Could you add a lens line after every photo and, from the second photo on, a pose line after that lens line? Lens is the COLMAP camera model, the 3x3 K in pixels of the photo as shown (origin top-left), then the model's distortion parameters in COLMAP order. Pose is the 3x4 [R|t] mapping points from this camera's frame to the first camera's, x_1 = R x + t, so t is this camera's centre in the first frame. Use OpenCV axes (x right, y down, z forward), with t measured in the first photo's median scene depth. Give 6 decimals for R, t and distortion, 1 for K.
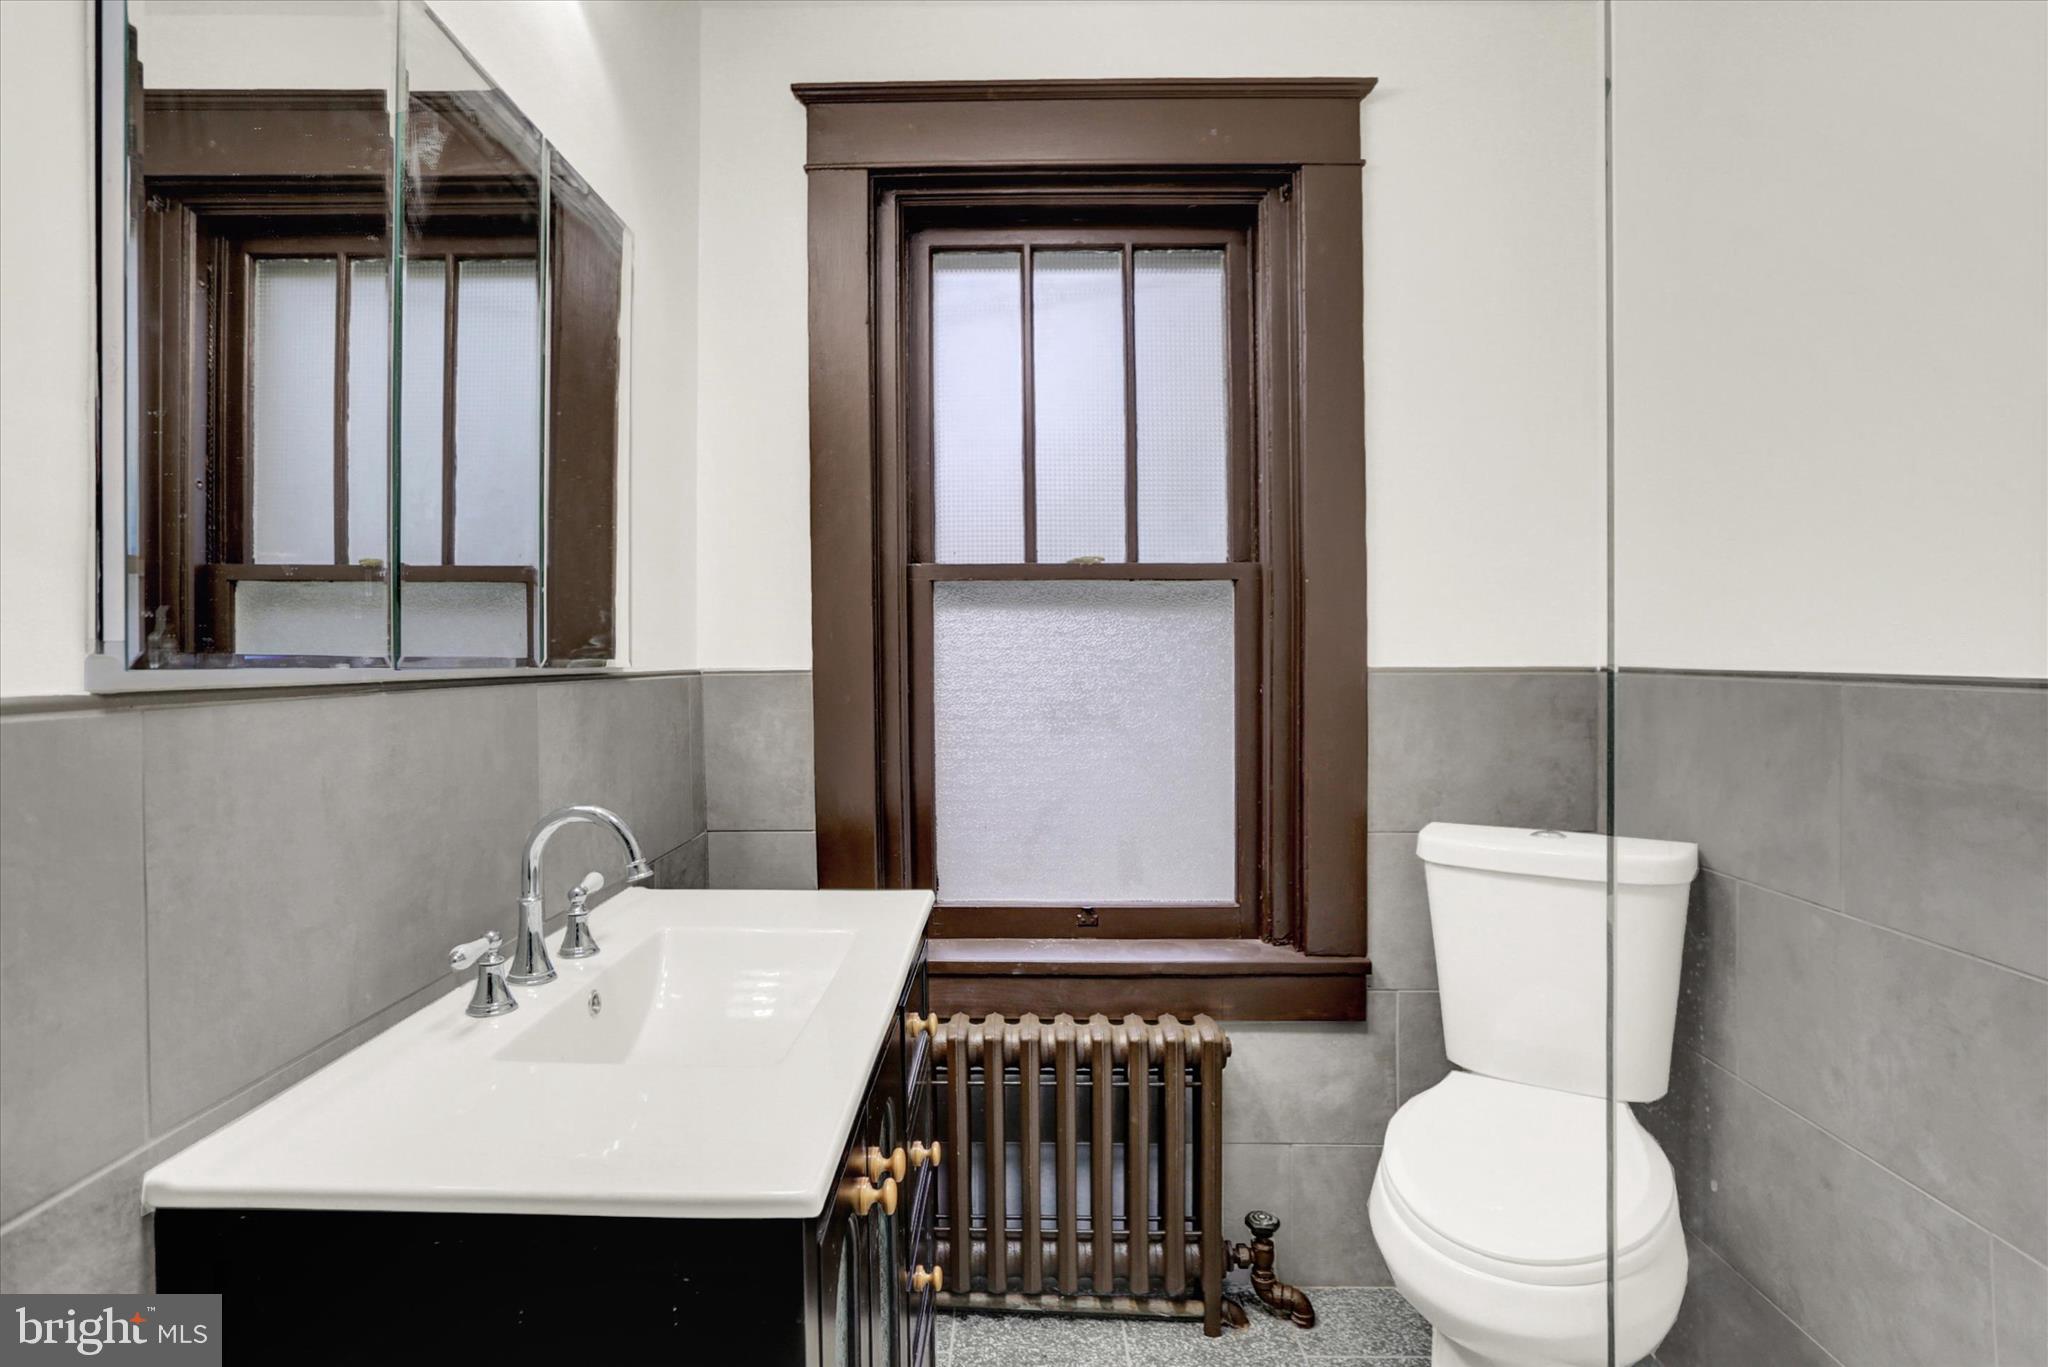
lens RADIAL K [[1093.7, 0, 939.4], [0, 1093.7, 592.1], [0, 0, 1]] dist [-0.064548, 0.088505]
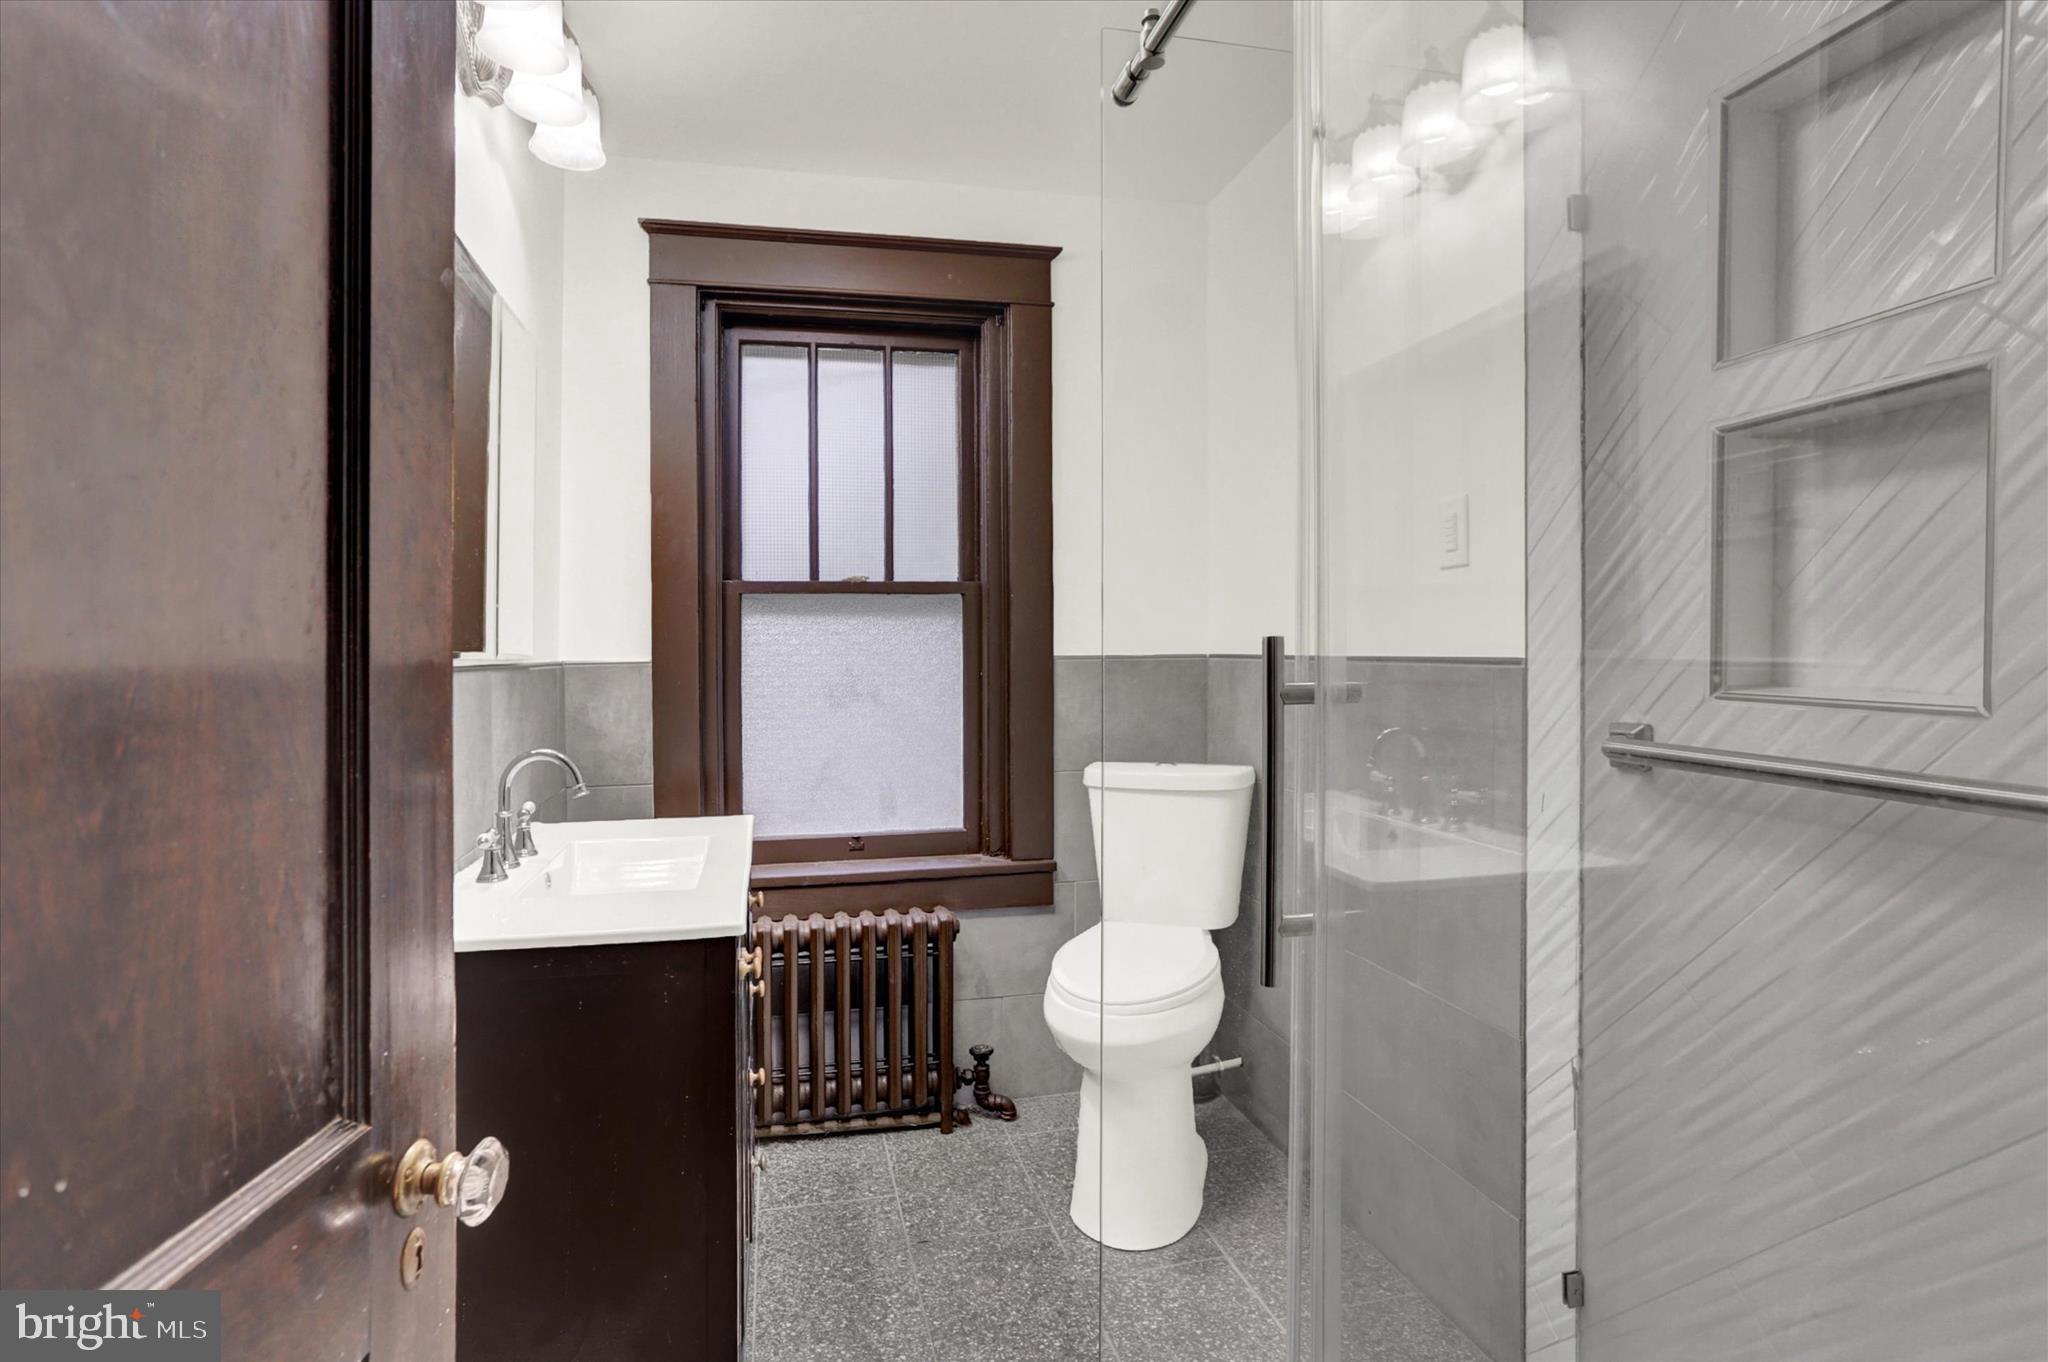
lens RADIAL K [[1046.1, 0, 1015.8], [0, 1046.1, 650.2], [0, 0, 1]] dist [-0.057534, 0.032136]
pose [[0.953550, -0.008719, 0.301109, -0.067576], [-0.008396, 0.998423, 0.055500, -0.014639], [-0.301118, -0.055450, 0.951973, -0.299376]]
